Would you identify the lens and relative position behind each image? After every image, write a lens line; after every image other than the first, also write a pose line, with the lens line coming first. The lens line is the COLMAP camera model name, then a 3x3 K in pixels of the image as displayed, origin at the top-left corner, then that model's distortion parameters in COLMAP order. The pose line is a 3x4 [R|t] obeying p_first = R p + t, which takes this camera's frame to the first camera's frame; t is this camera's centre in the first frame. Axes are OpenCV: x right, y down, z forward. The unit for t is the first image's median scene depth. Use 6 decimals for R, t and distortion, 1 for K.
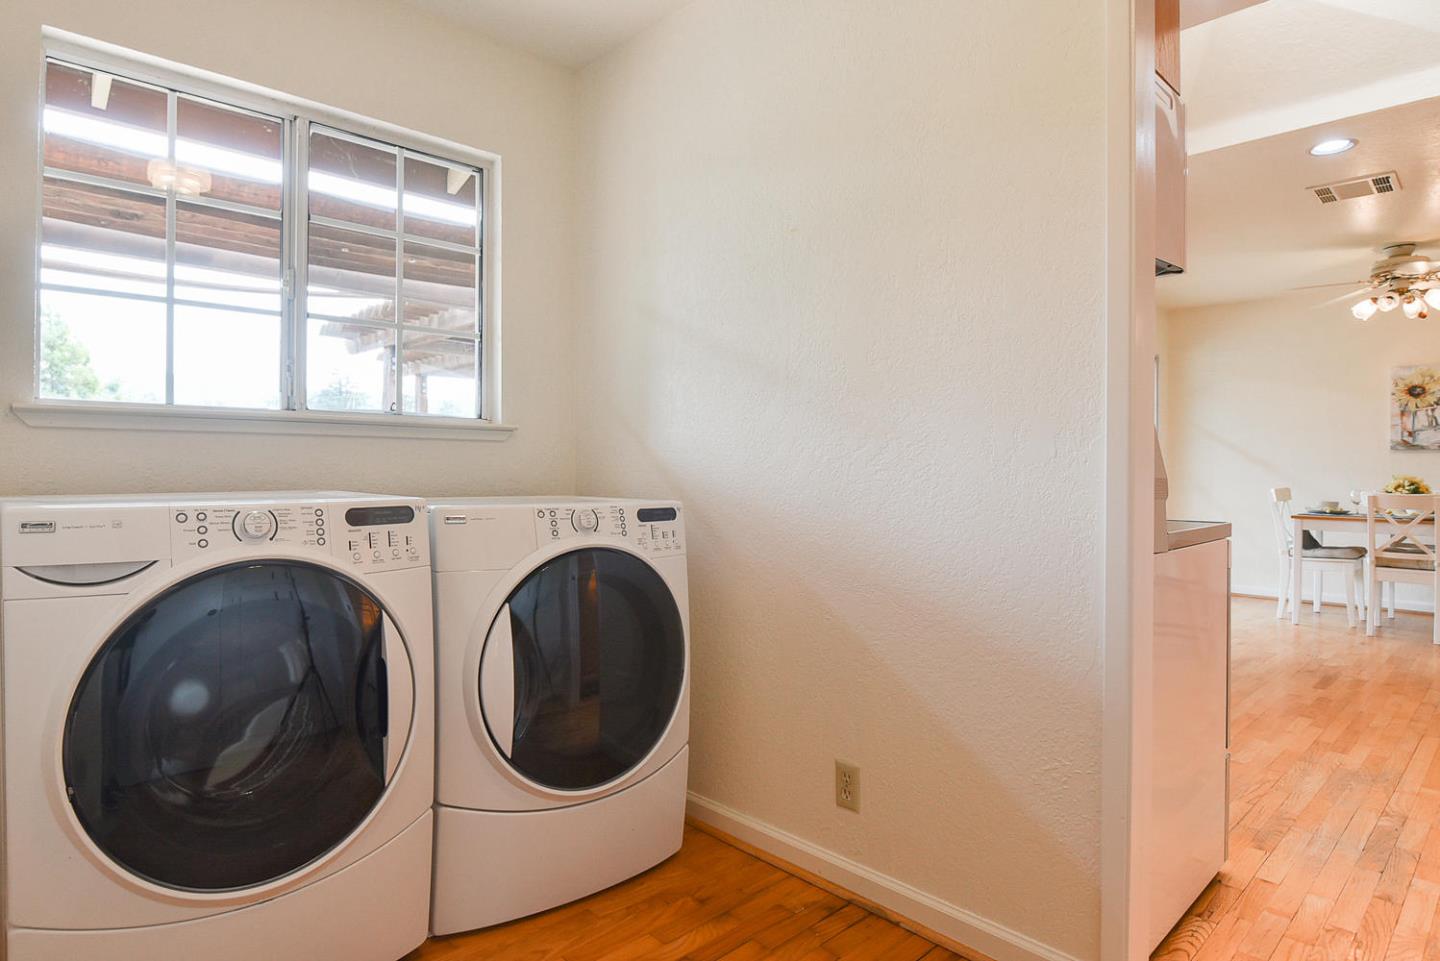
lens RADIAL K [[819.1, 0, 712.4], [0, 819.1, 478.2], [0, 0, 1]] dist [-0.000930, -0.003348]
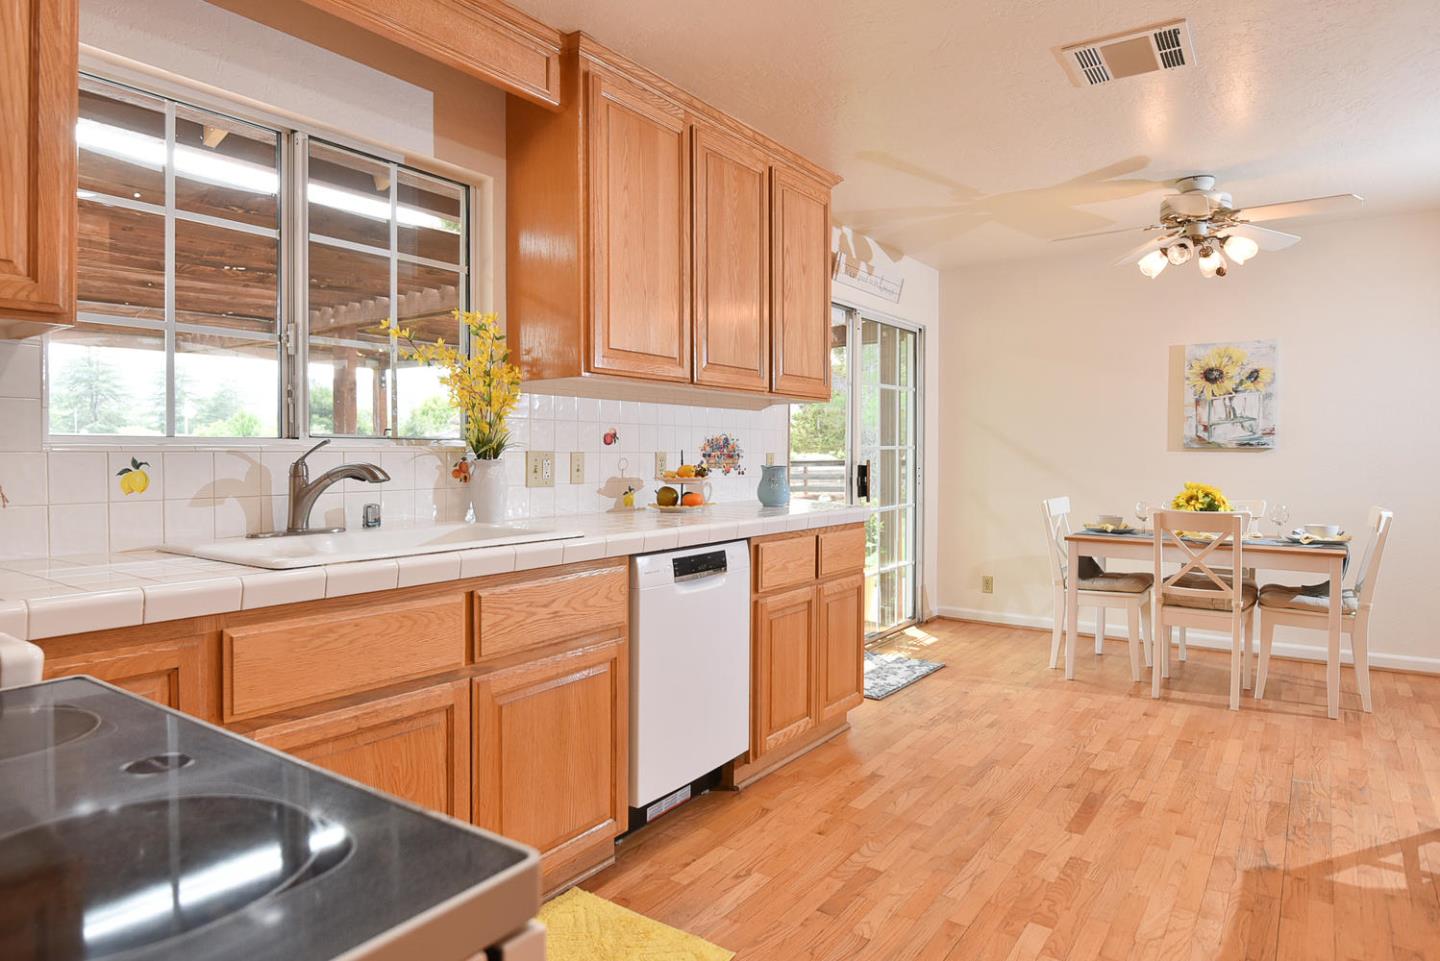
lens RADIAL K [[819.1, 0, 727.0], [0, 819.1, 475.2], [0, 0, 1]] dist [-0.000930, -0.003348]
pose [[0.984436, -0.006901, 0.175609, 0.274291], [0.002952, 0.999737, 0.022742, -0.030592], [-0.175720, -0.021870, 0.984197, 0.318628]]
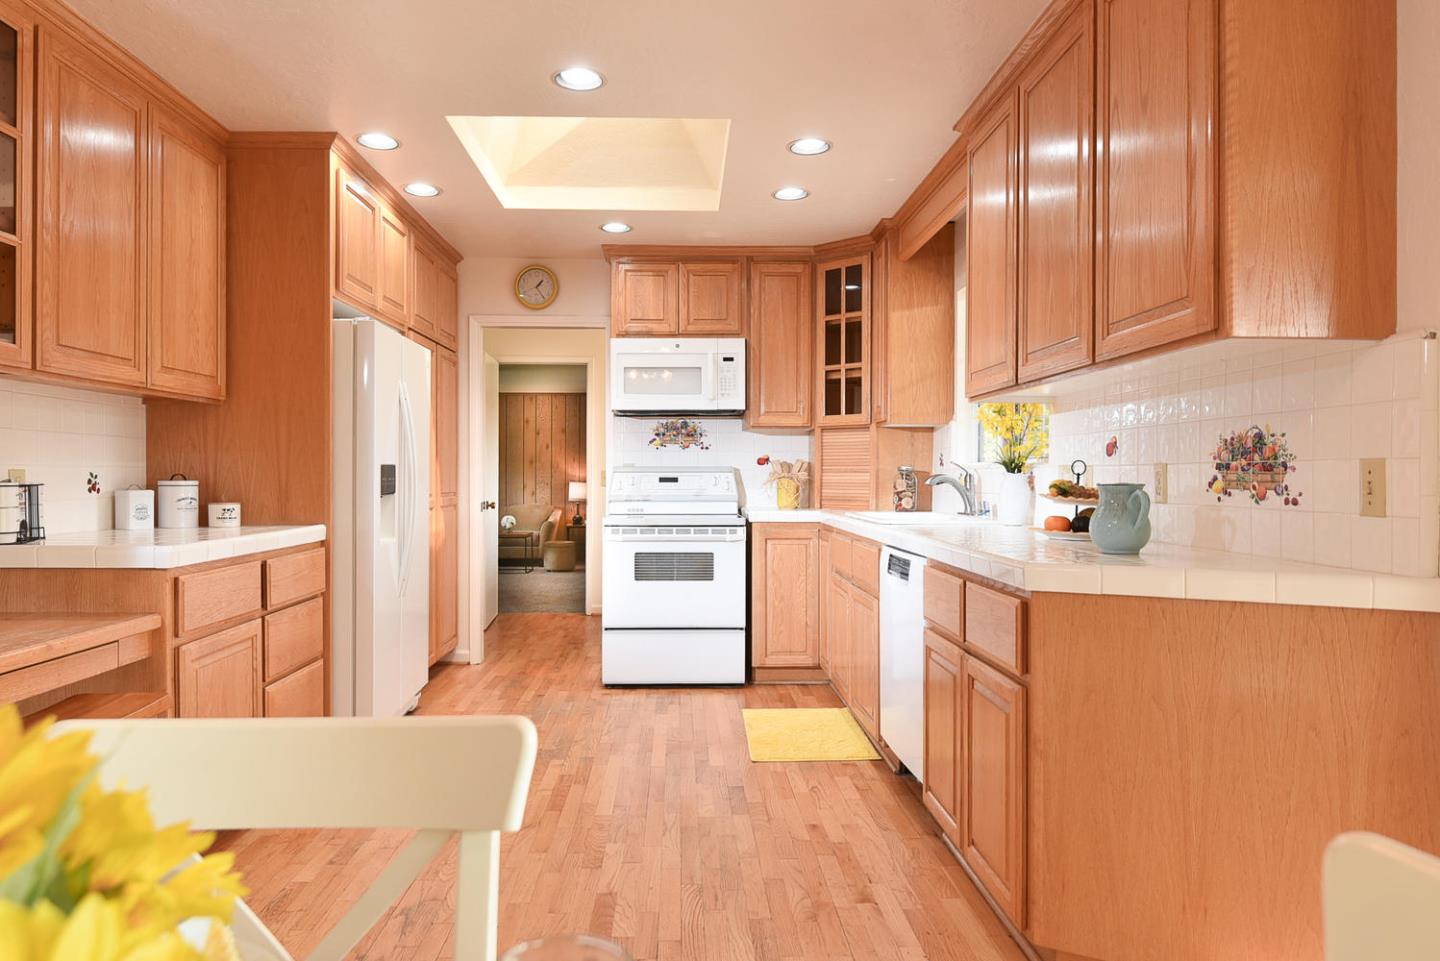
lens RADIAL K [[948.9, 0, 718.8], [0, 948.9, 479.2], [0, 0, 1]] dist [0.010806, -0.011250]
pose [[-0.671865, -0.002315, -0.740670, 0.898806], [-0.008819, 0.999949, 0.004875, -0.025587], [0.740621, 0.009807, -0.671851, 1.143664]]
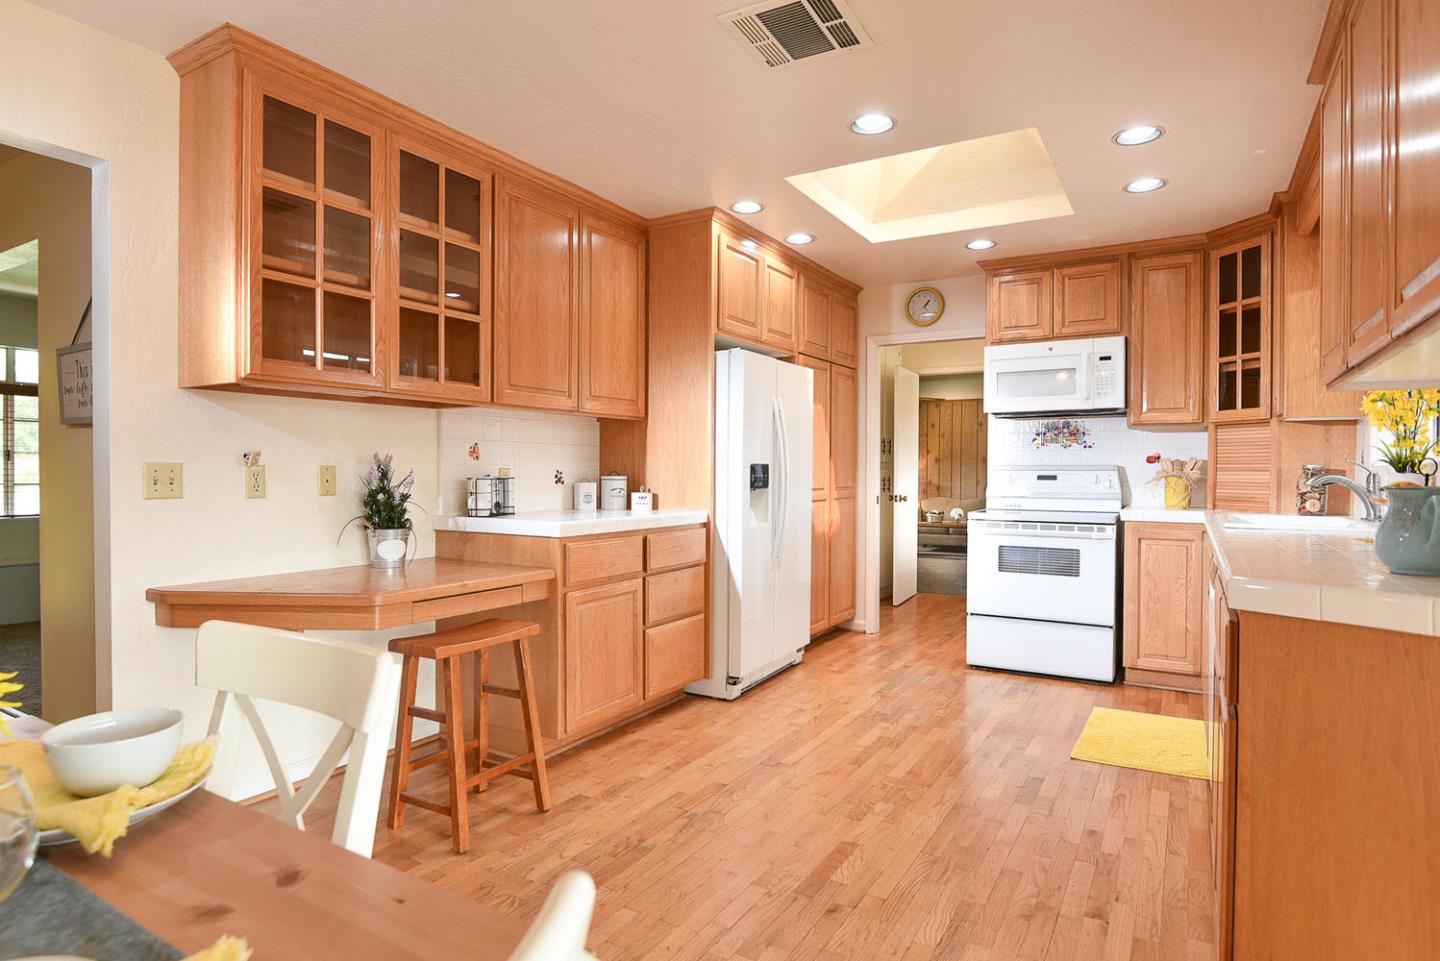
lens RADIAL K [[819.1, 0, 713.9], [0, 819.1, 477.0], [0, 0, 1]] dist [-0.000930, -0.003348]
pose [[-0.966730, -0.007133, -0.255699, 0.772089], [-0.010744, 0.999861, 0.012727, -0.028111], [0.255572, 0.015051, -0.966673, 1.214261]]
